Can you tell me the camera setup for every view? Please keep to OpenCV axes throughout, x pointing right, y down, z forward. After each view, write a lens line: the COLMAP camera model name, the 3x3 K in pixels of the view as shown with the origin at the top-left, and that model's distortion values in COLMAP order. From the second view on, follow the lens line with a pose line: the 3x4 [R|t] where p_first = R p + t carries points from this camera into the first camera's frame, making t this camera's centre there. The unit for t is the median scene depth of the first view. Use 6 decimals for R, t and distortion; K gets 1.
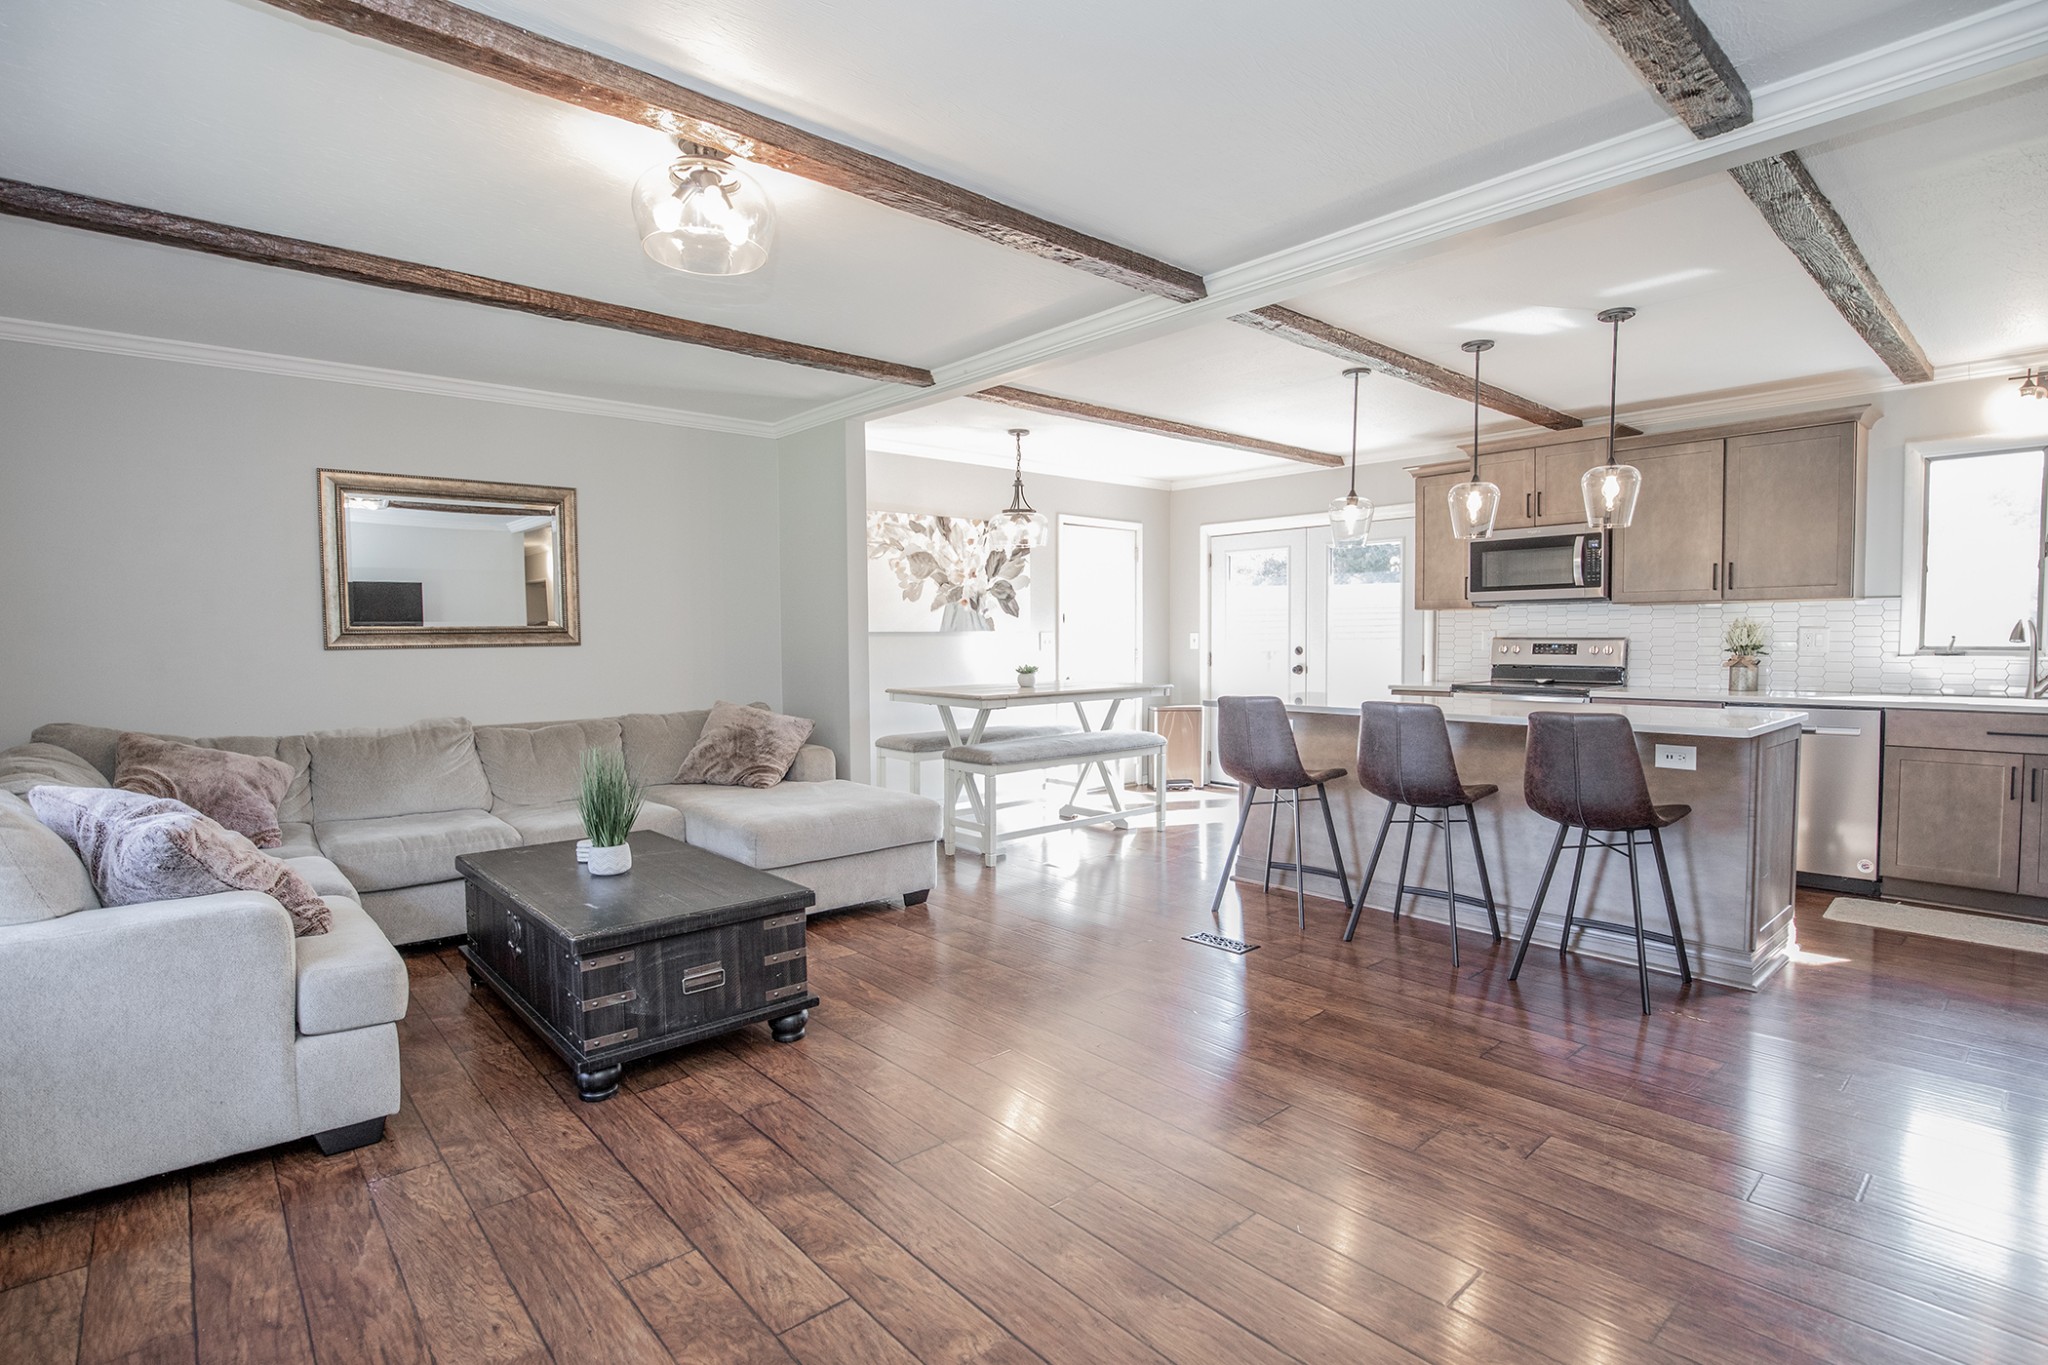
lens RADIAL K [[997.8, 0, 1026.4], [0, 997.8, 684.0], [0, 0, 1]] dist [-0.018619, 0.000000]
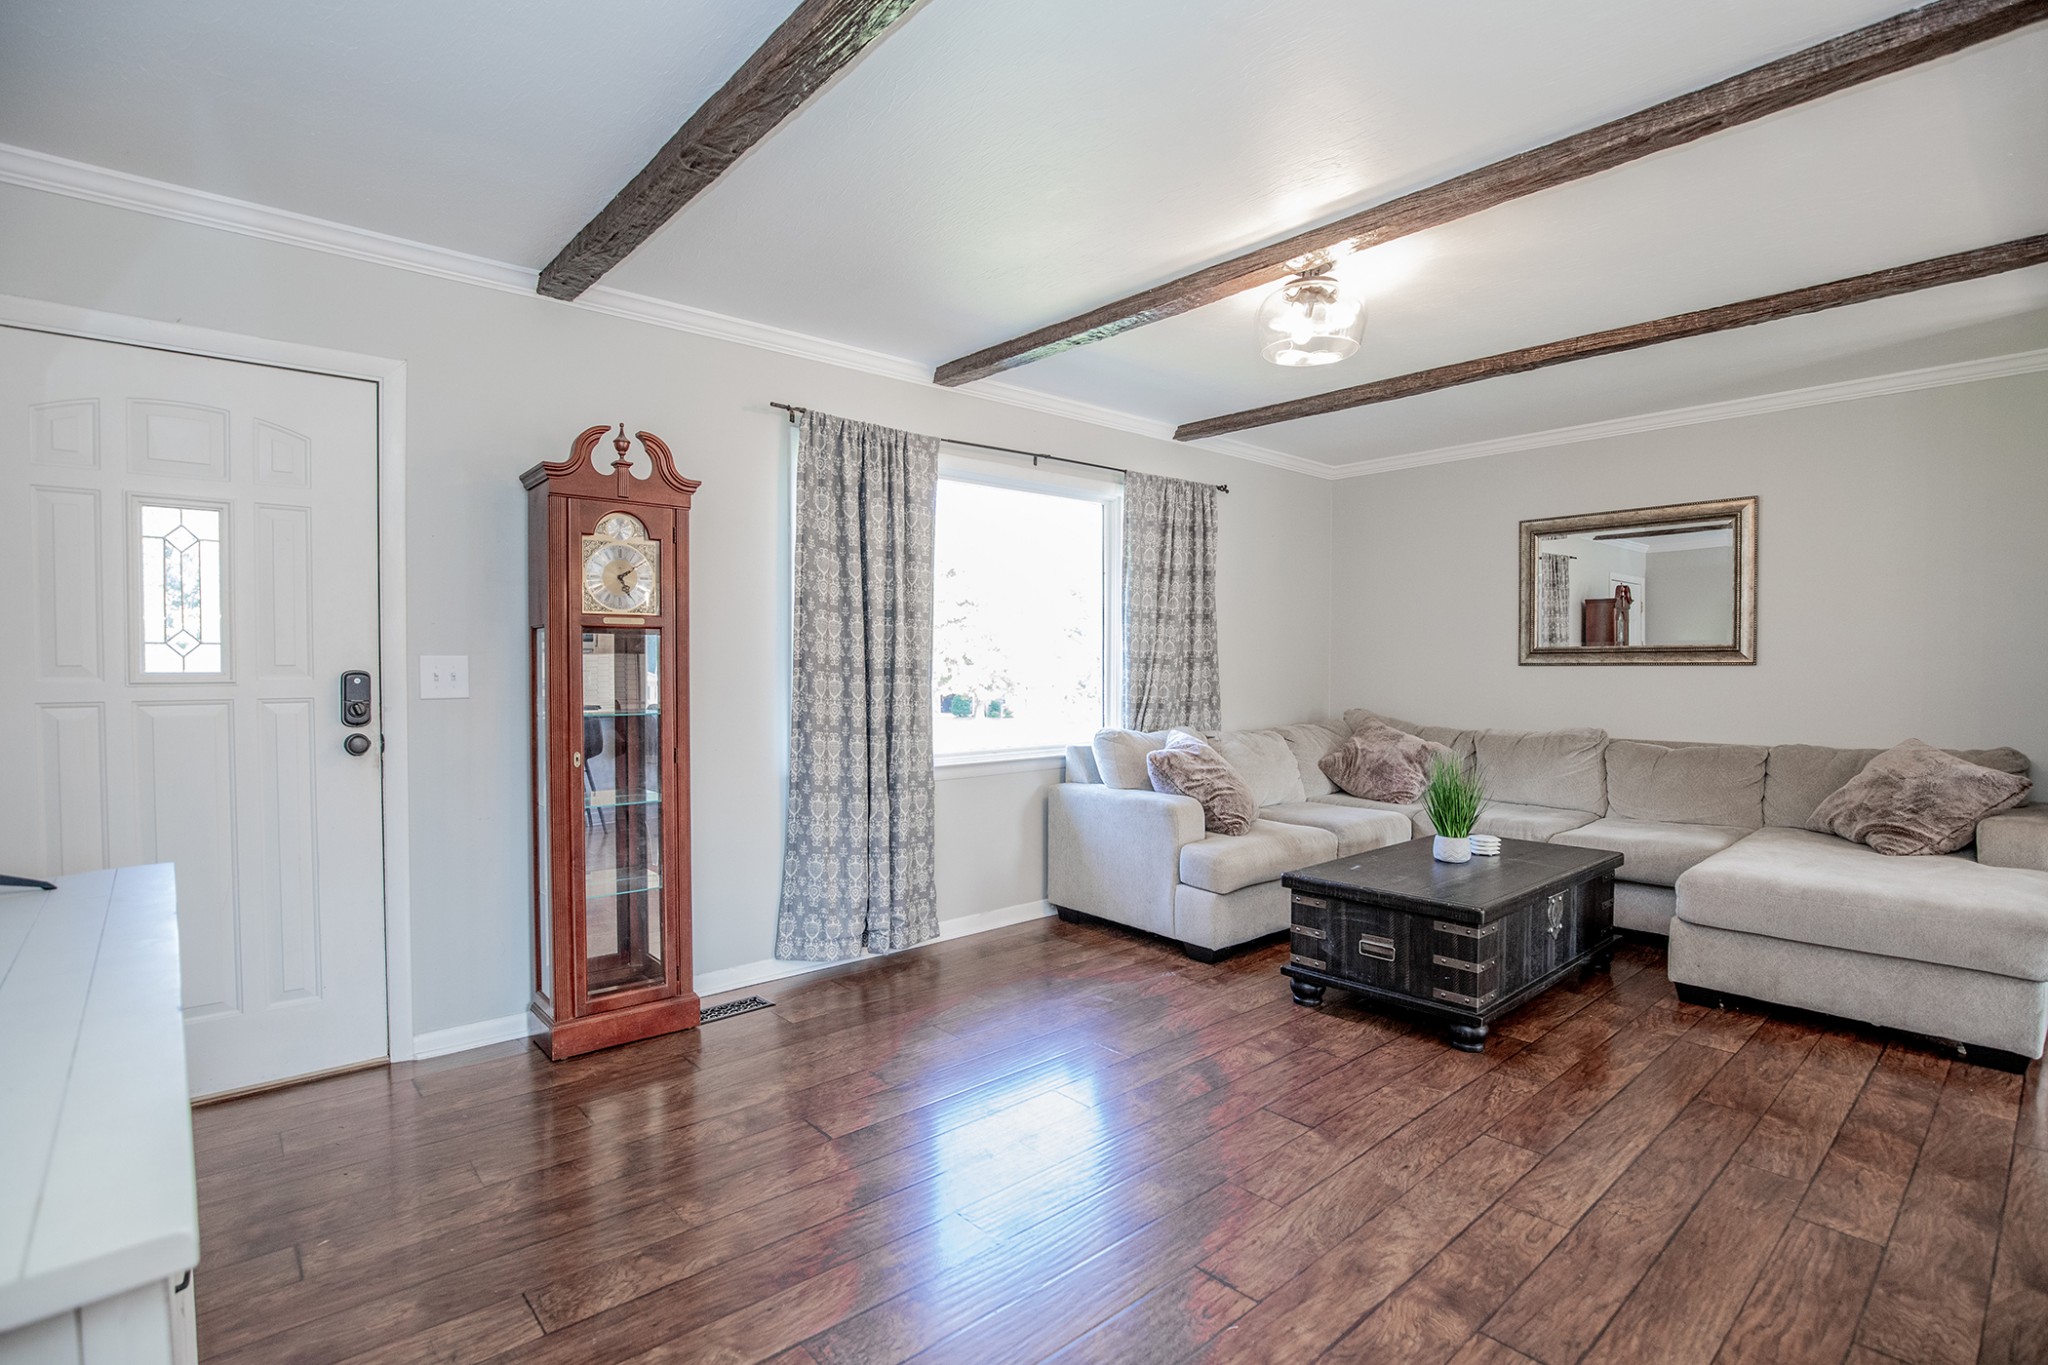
lens RADIAL K [[997.8, 0, 1026.4], [0, 997.8, 684.0], [0, 0, 1]] dist [-0.018619, 0.000000]
pose [[-0.004329, 0.027938, -0.999600, 0.812743], [-0.048939, 0.998406, 0.028116, -0.024394], [0.998792, 0.049042, -0.002955, 0.564911]]
